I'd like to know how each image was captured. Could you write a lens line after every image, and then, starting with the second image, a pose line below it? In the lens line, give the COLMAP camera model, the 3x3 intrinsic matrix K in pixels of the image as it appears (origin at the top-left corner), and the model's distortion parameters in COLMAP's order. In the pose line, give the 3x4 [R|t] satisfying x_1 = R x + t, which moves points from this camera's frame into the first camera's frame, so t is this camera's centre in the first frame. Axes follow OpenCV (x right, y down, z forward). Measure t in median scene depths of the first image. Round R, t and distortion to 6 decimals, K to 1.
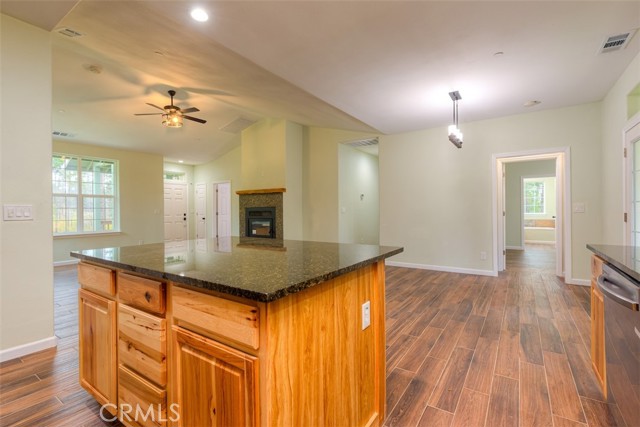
lens RADIAL K [[296.6, 0, 320.1], [0, 296.6, 210.1], [0, 0, 1]] dist [-0.000428, -0.000002]
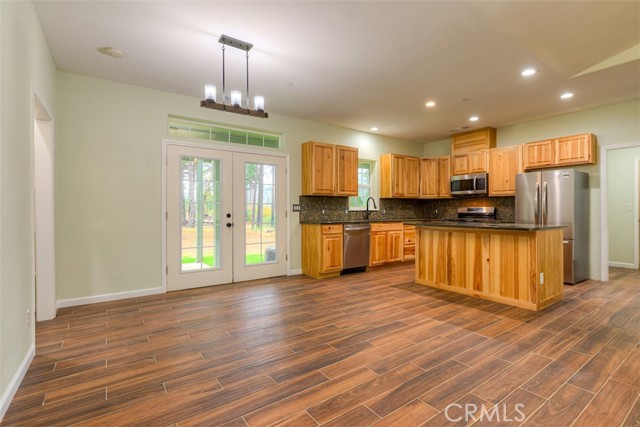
lens RADIAL K [[299.3, 0, 323.9], [0, 299.3, 210.7], [0, 0, 1]] dist [-0.002842, -0.000224]
pose [[-0.937659, 0.007803, 0.347468, 0.010979], [0.007848, 0.999968, -0.001279, 0.005637], [-0.347467, 0.001527, -0.937691, 0.875229]]
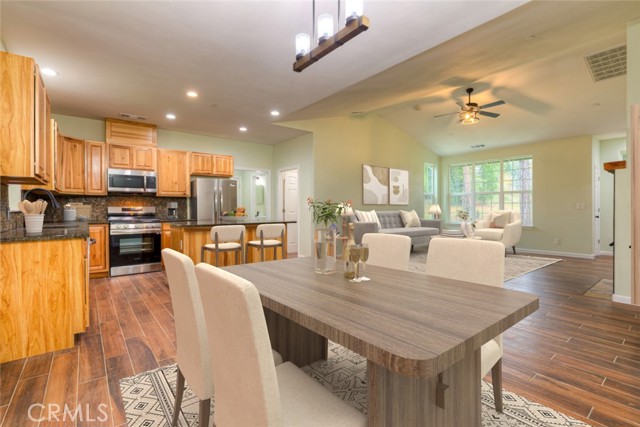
lens RADIAL K [[296.6, 0, 320.1], [0, 296.6, 210.1], [0, 0, 1]] dist [-0.000428, -0.000002]
pose [[-0.299339, 0.013590, -0.954050, 0.485627], [0.007042, 0.999903, 0.012033, 0.000978], [0.954121, -0.003116, -0.299406, 0.620213]]
